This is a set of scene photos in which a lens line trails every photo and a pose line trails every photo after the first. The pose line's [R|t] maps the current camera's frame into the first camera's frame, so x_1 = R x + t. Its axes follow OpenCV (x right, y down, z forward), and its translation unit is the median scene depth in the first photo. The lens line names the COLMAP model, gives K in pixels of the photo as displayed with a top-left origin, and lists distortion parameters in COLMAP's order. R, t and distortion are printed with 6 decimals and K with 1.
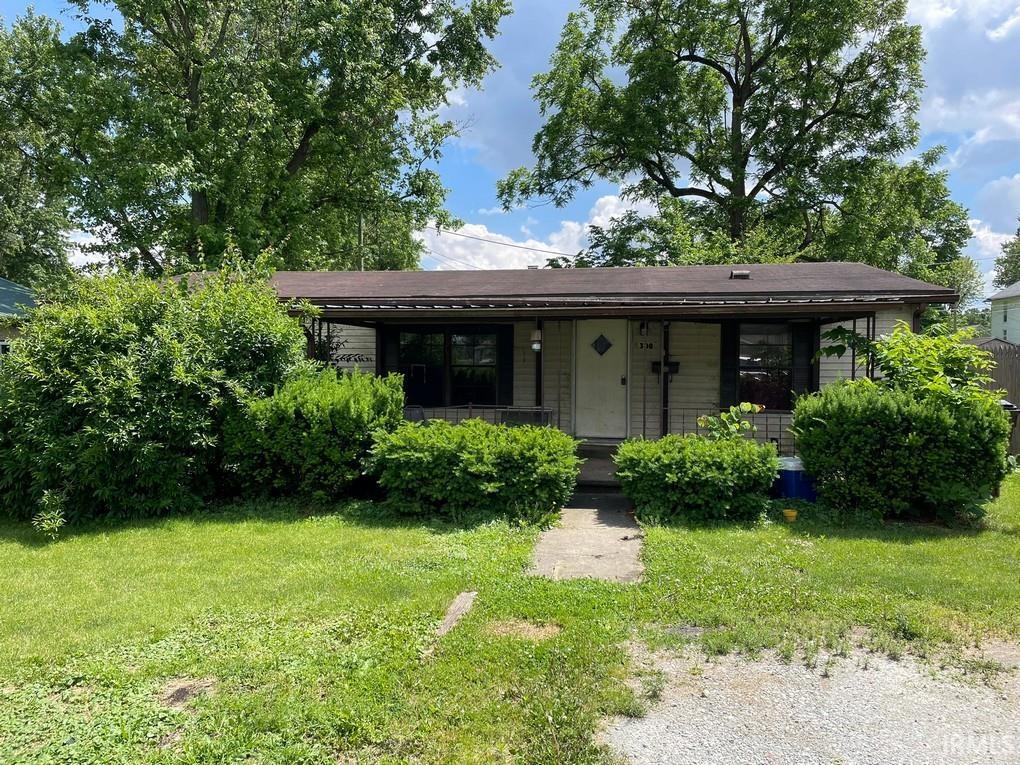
lens RADIAL K [[770.5, 0, 509.7], [0, 770.5, 379.6], [0, 0, 1]] dist [0.046640, -0.009681]
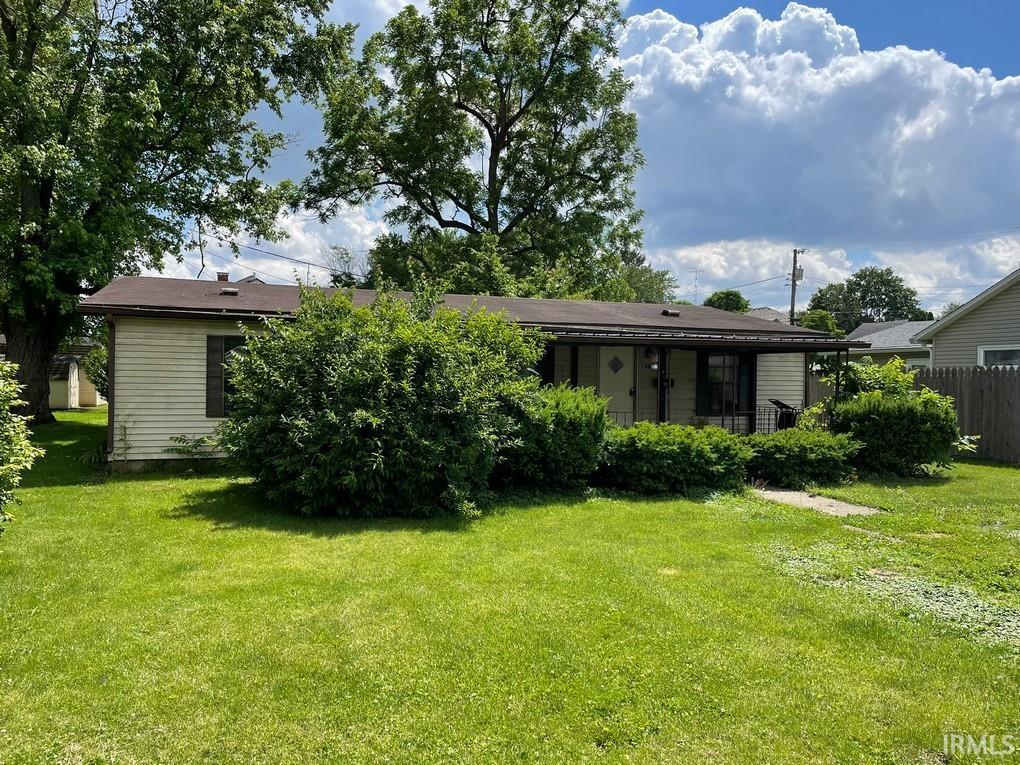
lens RADIAL K [[770.5, 0, 511.6], [0, 770.5, 386.9], [0, 0, 1]] dist [0.046640, -0.009681]
pose [[0.884756, 0.003500, 0.466041, -0.289090], [0.000660, 0.999961, -0.008763, 0.001172], [-0.466054, 0.008060, 0.884720, -0.019603]]
